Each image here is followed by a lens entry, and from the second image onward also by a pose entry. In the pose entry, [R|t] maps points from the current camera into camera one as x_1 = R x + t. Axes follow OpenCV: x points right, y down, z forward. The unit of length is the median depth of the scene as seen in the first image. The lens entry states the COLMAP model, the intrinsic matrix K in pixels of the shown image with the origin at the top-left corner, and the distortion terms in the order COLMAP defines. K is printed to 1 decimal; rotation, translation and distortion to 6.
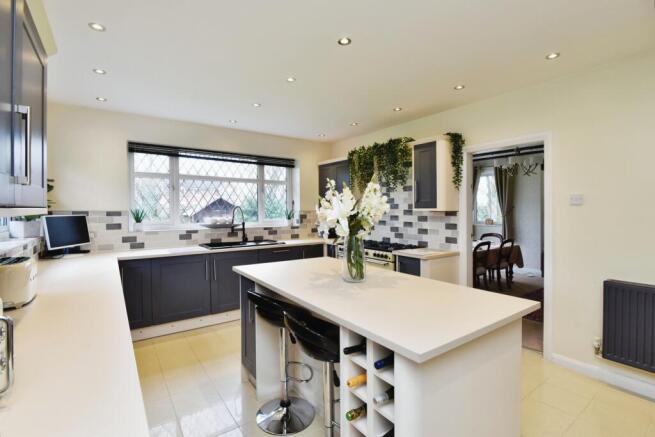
lens RADIAL K [[307.3, 0, 327.2], [0, 307.3, 215.5], [0, 0, 1]] dist [-0.005418, -0.002172]
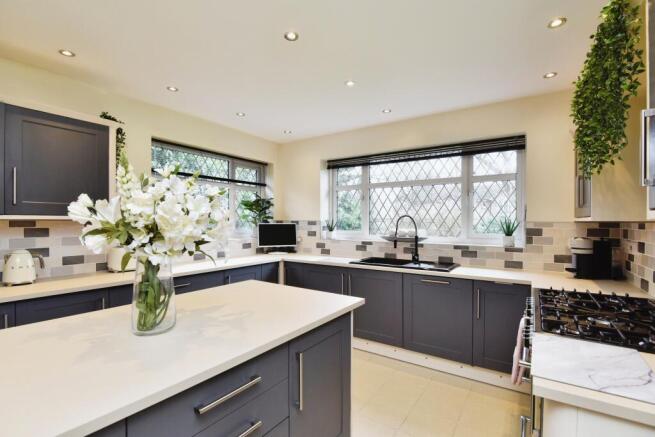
lens RADIAL K [[307.3, 0, 327.4], [0, 307.3, 223.4], [0, 0, 1]] dist [-0.005418, -0.002172]
pose [[0.331088, 0.010764, -0.943538, 0.386888], [-0.018534, 0.999816, 0.004902, -0.009449], [0.943418, 0.015865, 0.331227, 0.543018]]
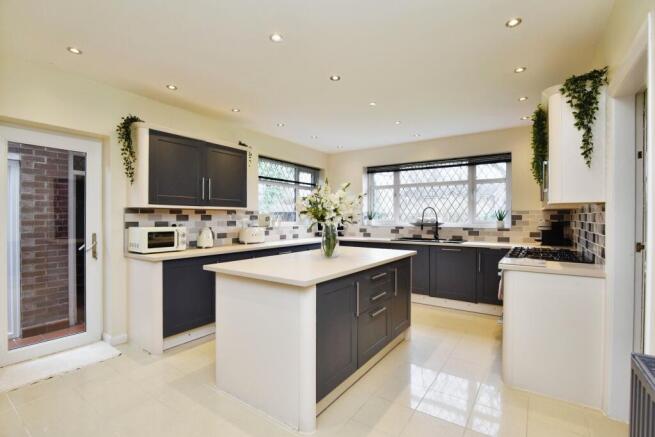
lens RADIAL K [[307.3, 0, 328.0], [0, 307.3, 218.9], [0, 0, 1]] dist [-0.005418, -0.002172]
pose [[0.323471, 0.009027, -0.946195, 0.659657], [-0.015968, 0.999864, 0.004080, 0.014395], [0.946103, 0.013789, 0.323571, 0.275366]]
